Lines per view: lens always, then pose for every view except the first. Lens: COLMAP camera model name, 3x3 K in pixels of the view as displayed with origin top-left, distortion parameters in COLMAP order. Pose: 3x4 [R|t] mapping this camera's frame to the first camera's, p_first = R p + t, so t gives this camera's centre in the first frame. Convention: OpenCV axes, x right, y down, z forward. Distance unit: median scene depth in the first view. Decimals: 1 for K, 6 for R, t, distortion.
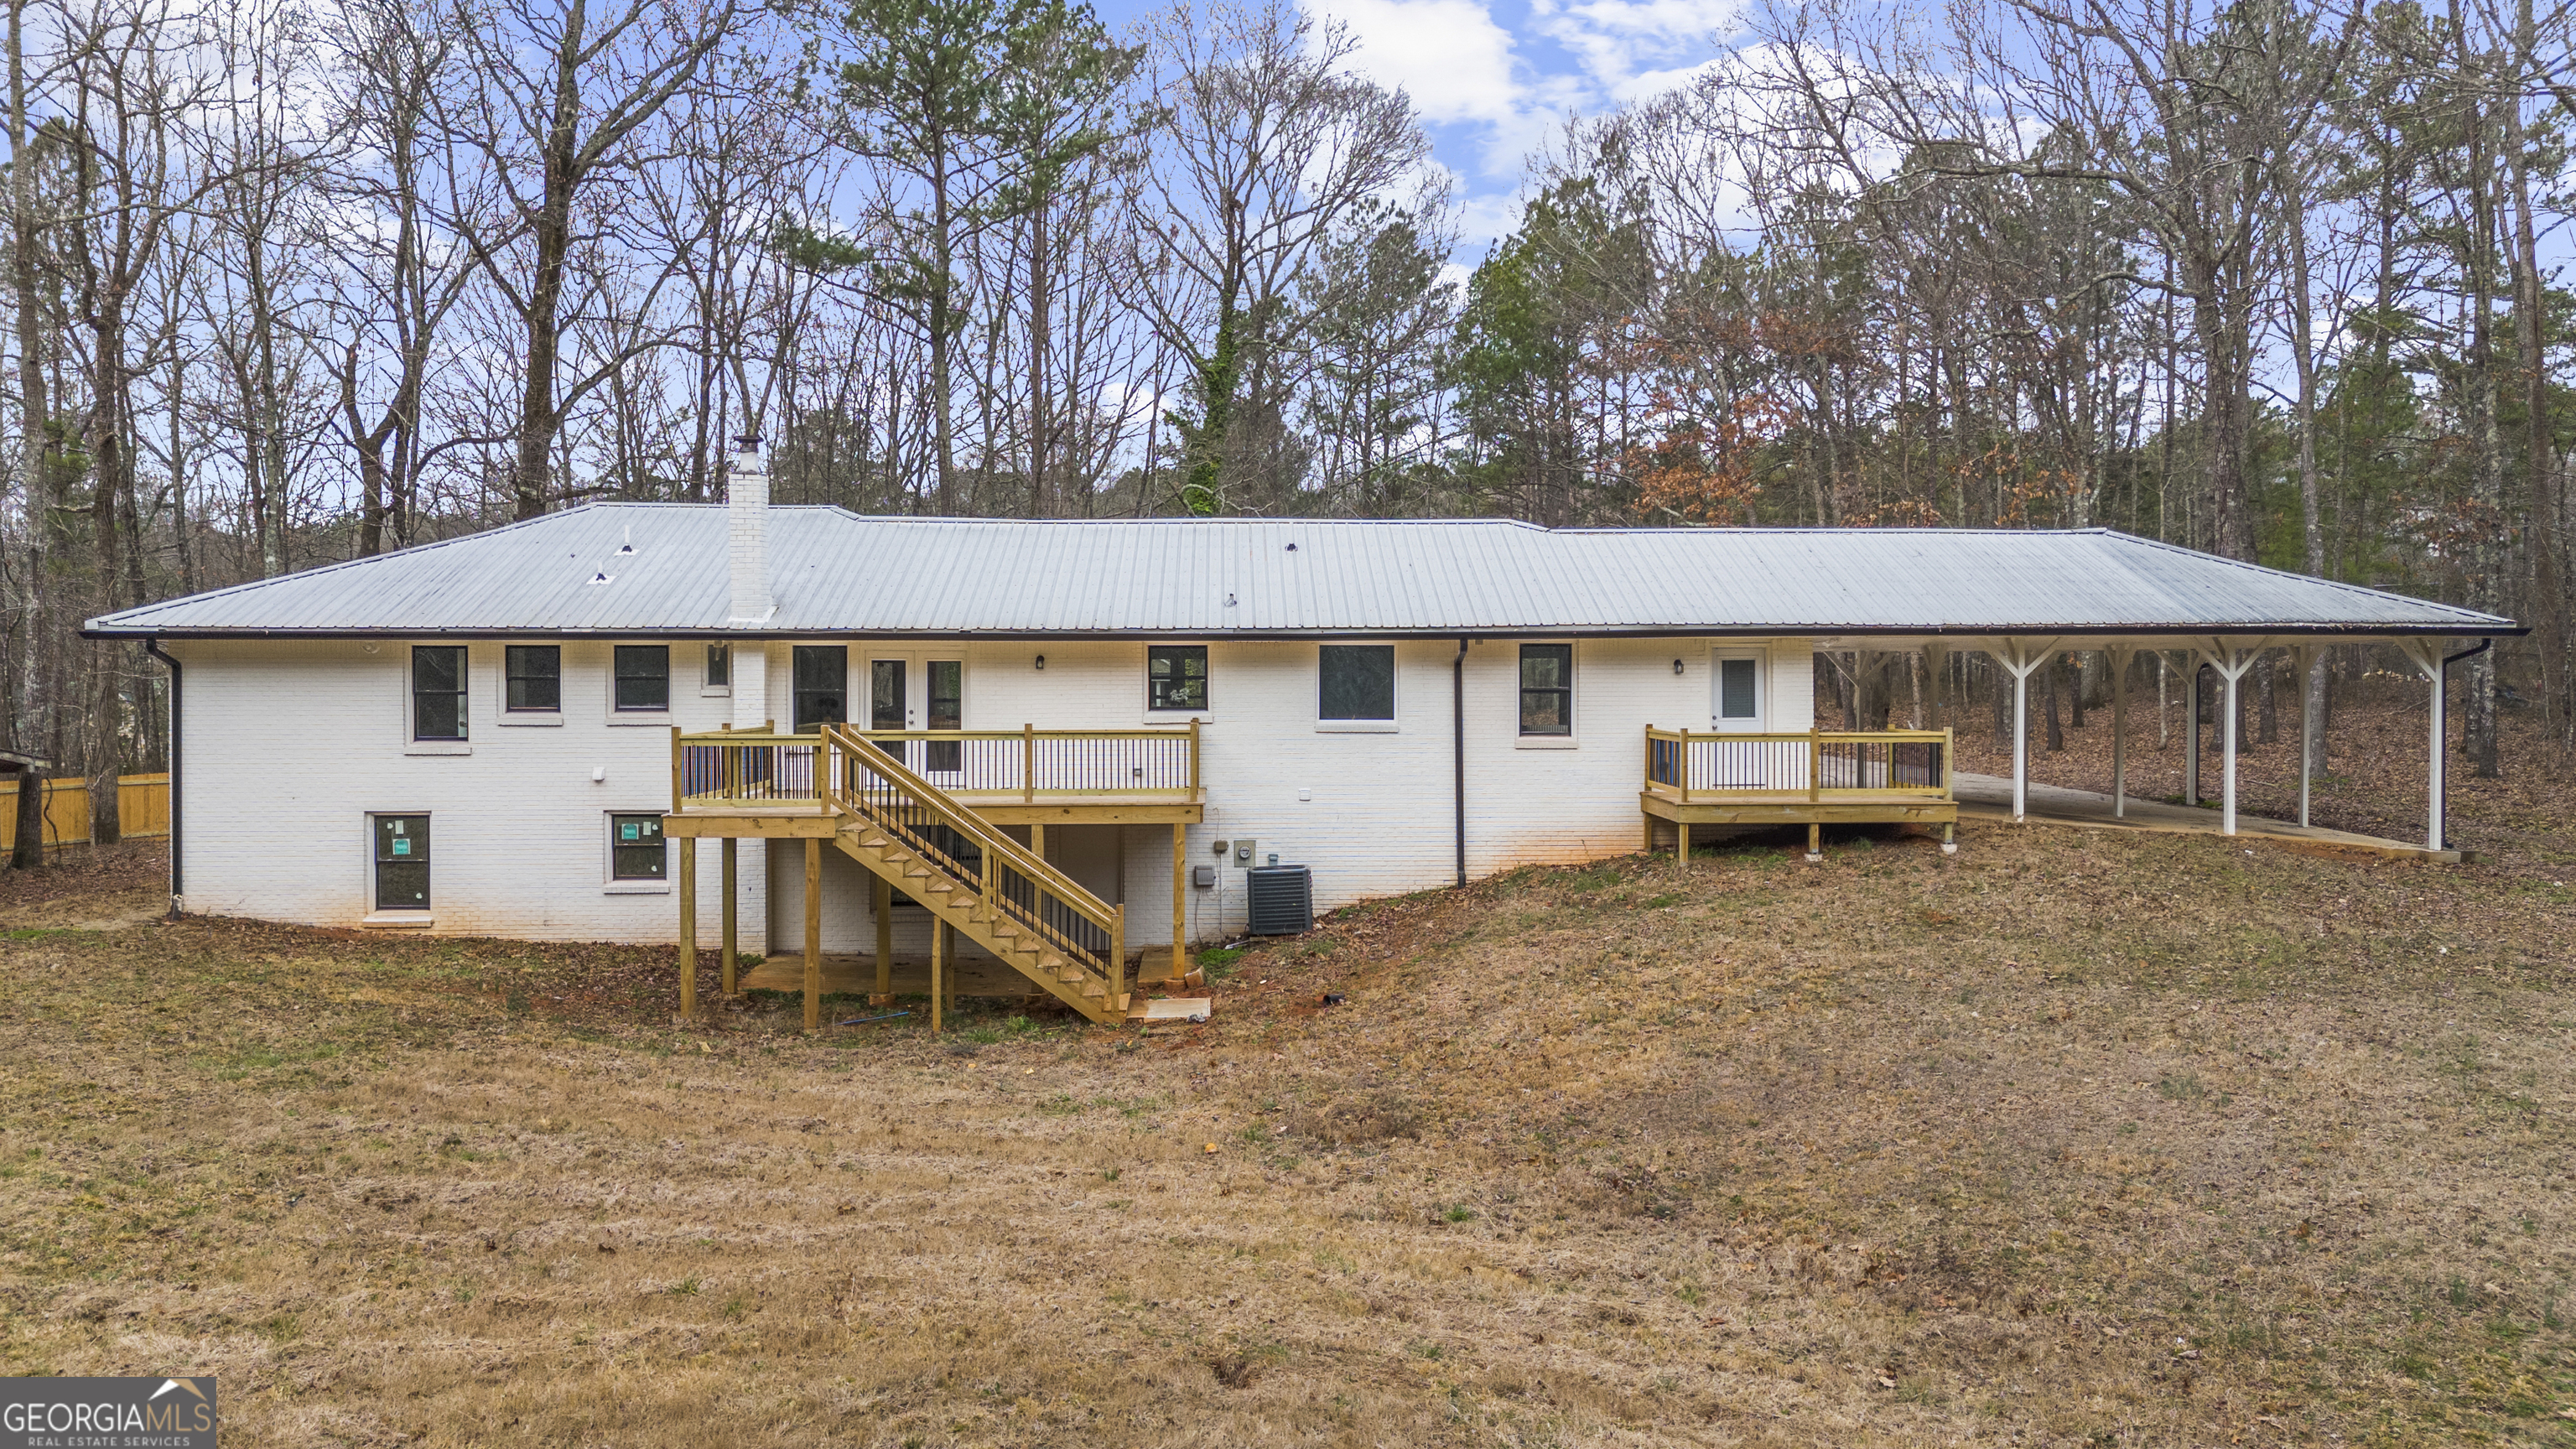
lens RADIAL K [[1933.6, 0, 1256.0], [0, 1933.6, 702.5], [0, 0, 1]] dist [0.028857, -0.004410]
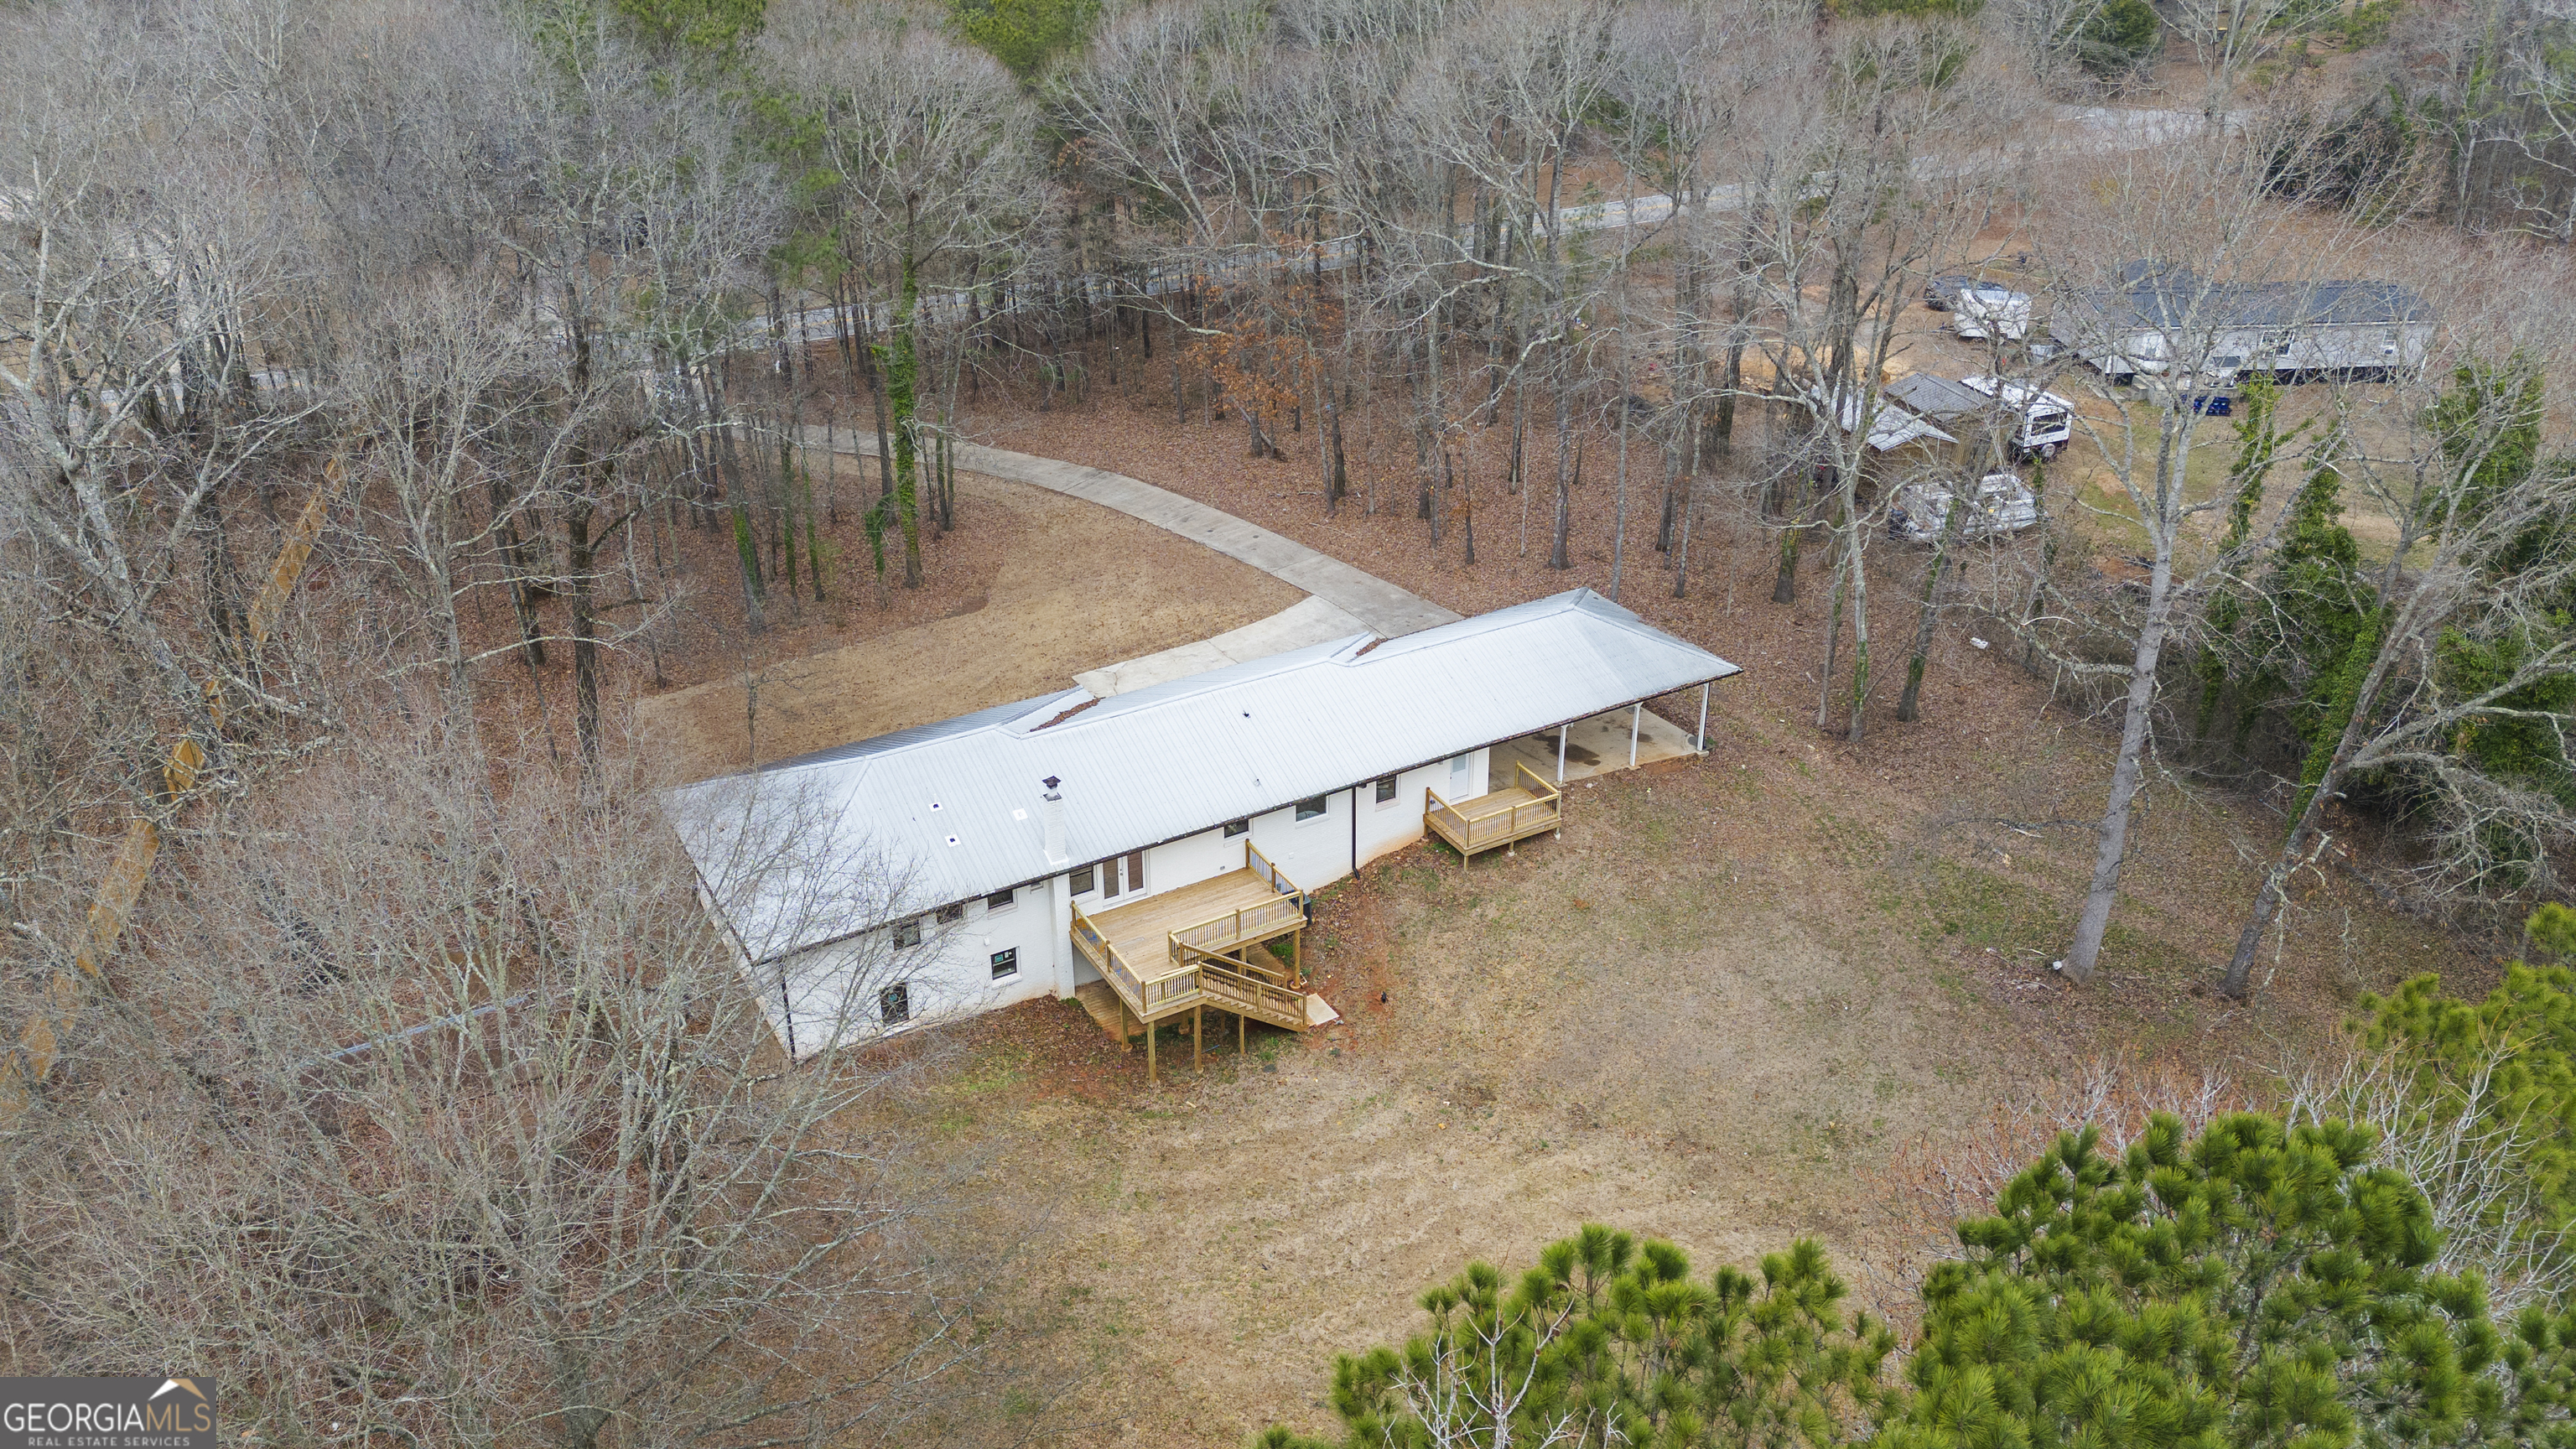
lens RADIAL K [[1982.6, 0, 1274.4], [0, 1982.6, 724.9], [0, 0, 1]] dist [0.022742, -0.002497]
pose [[0.883844, -0.232085, 0.406149, -0.852941], [0.013367, 0.880419, 0.474009, -1.123462], [-0.467591, -0.413521, 0.781255, -0.644951]]
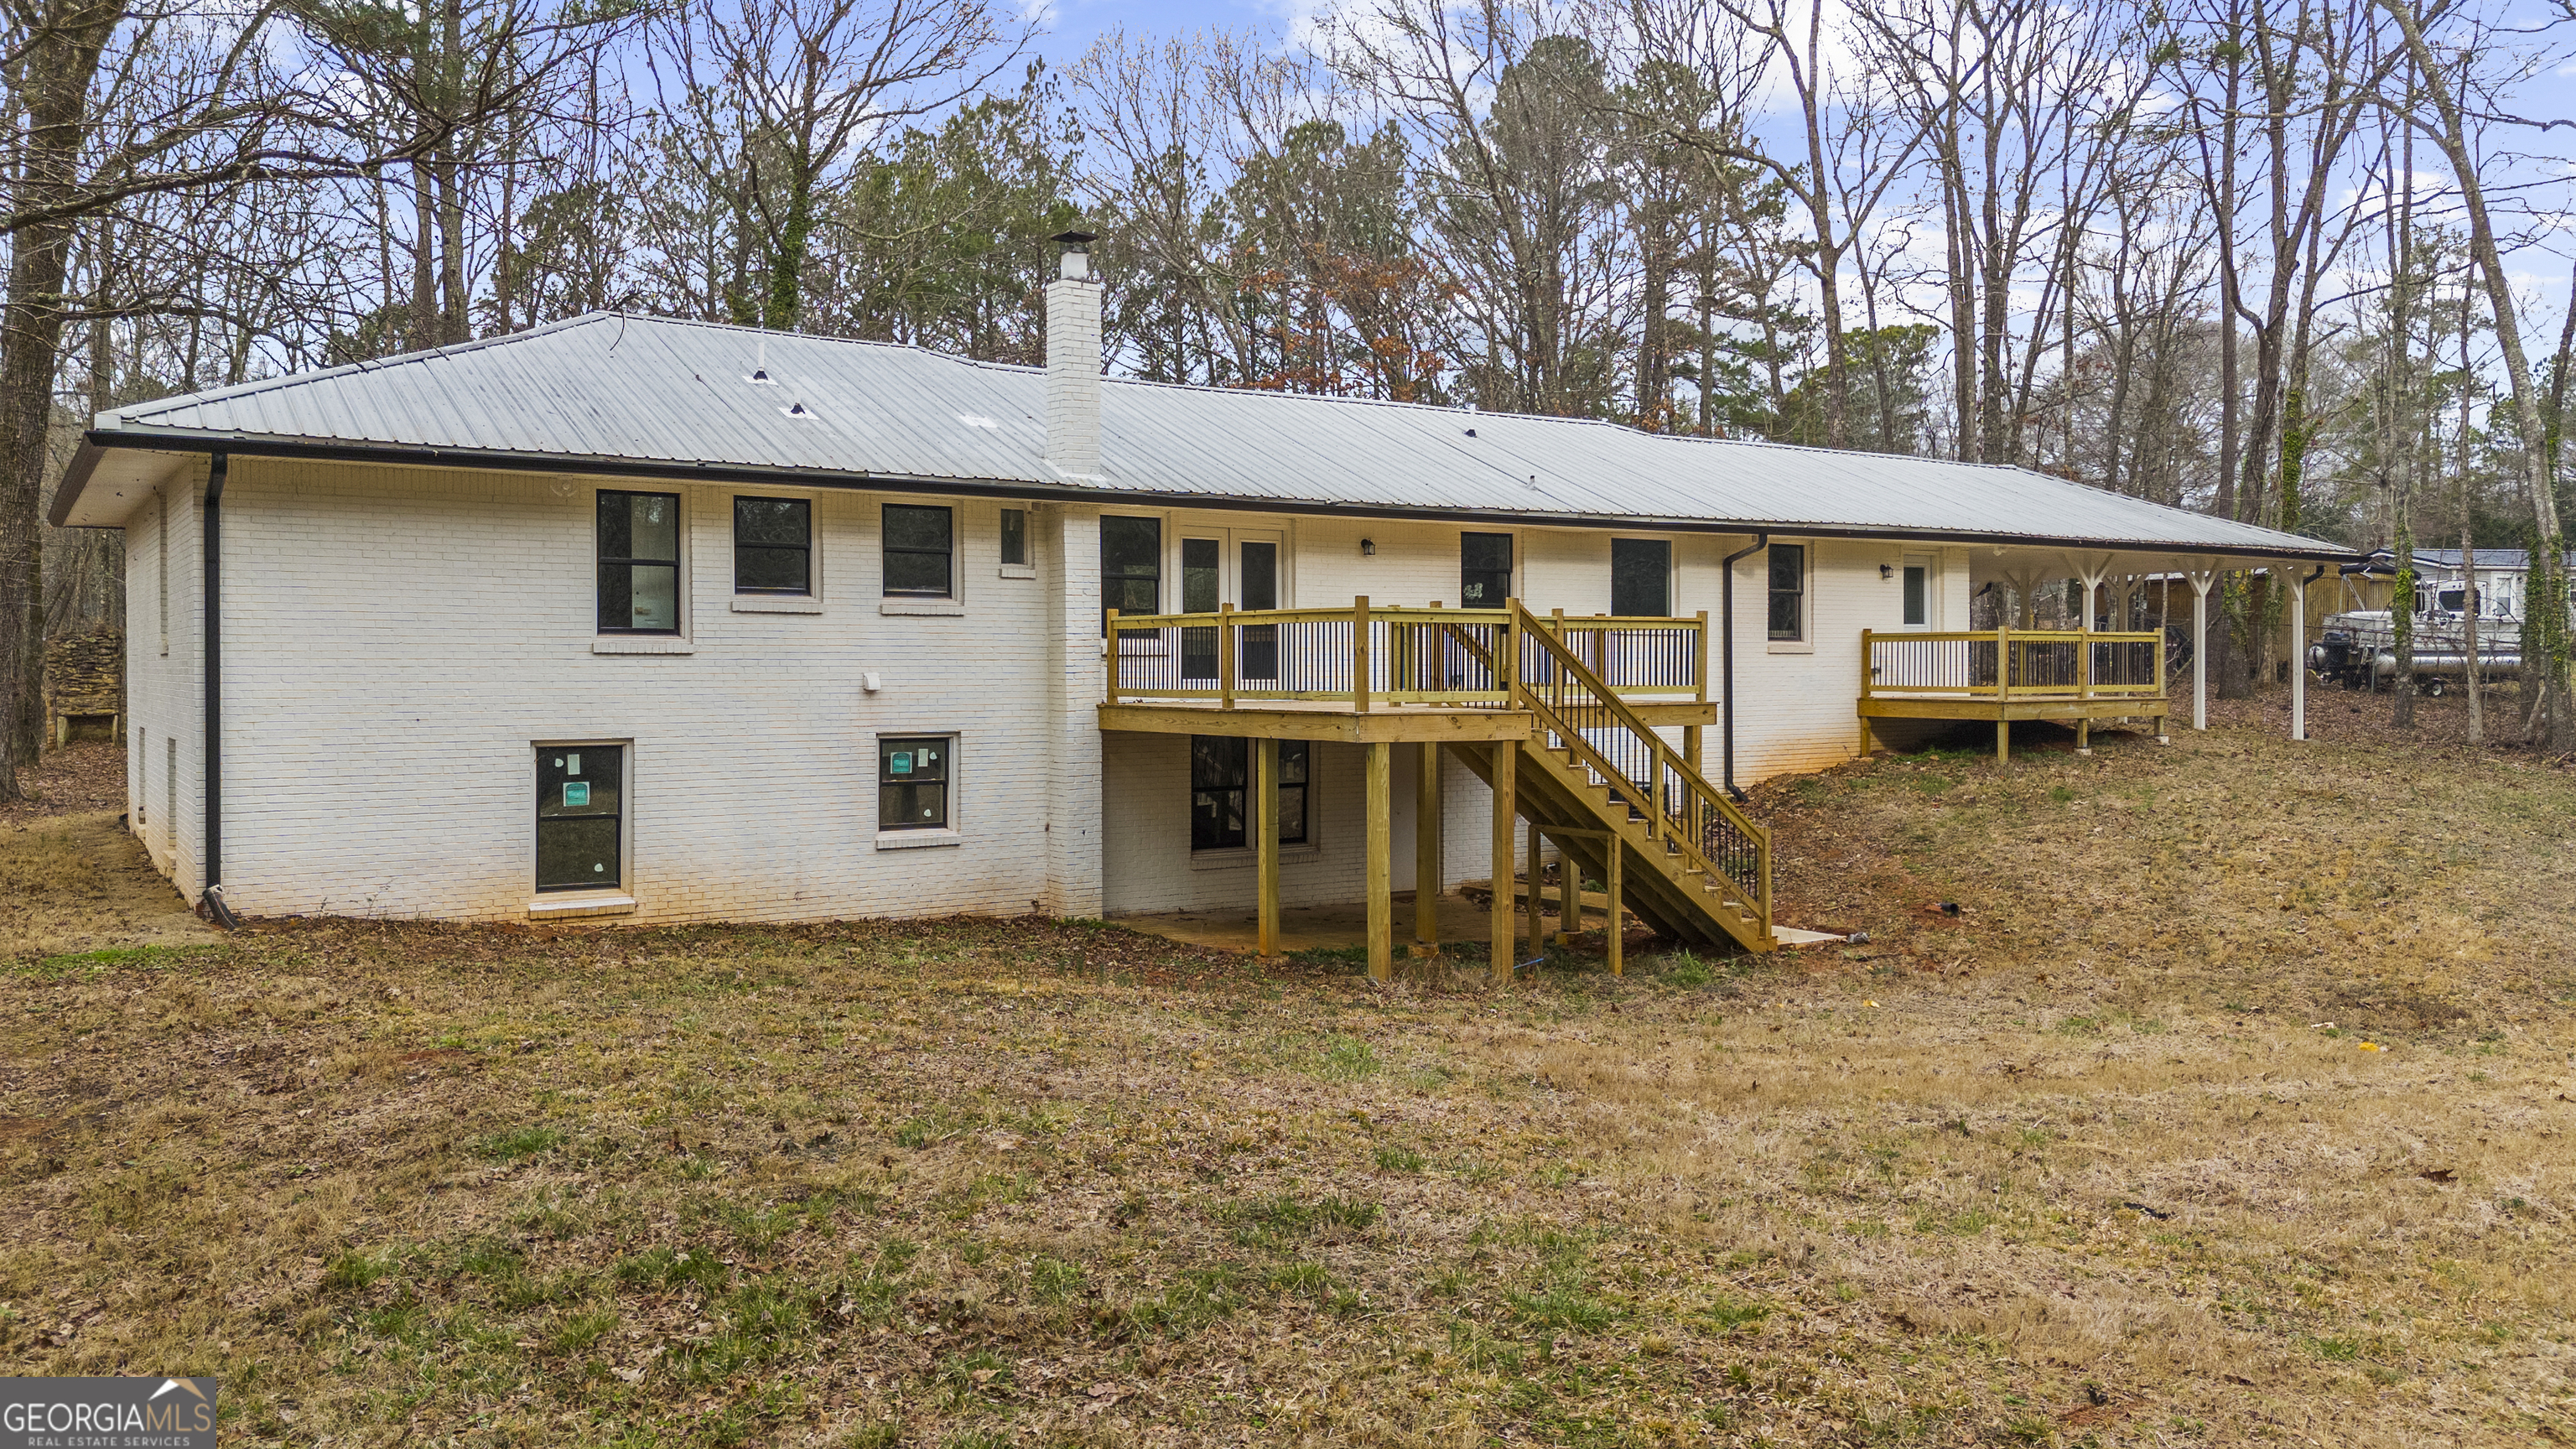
lens RADIAL K [[2032.2, 0, 1271.5], [0, 2032.2, 698.8], [0, 0, 1]] dist [0.080265, 0.000317]
pose [[0.839780, -0.008709, 0.542858, -0.618762], [0.003311, 0.999935, 0.010920, 0.035252], [-0.542917, -0.007373, 0.839754, 0.292384]]
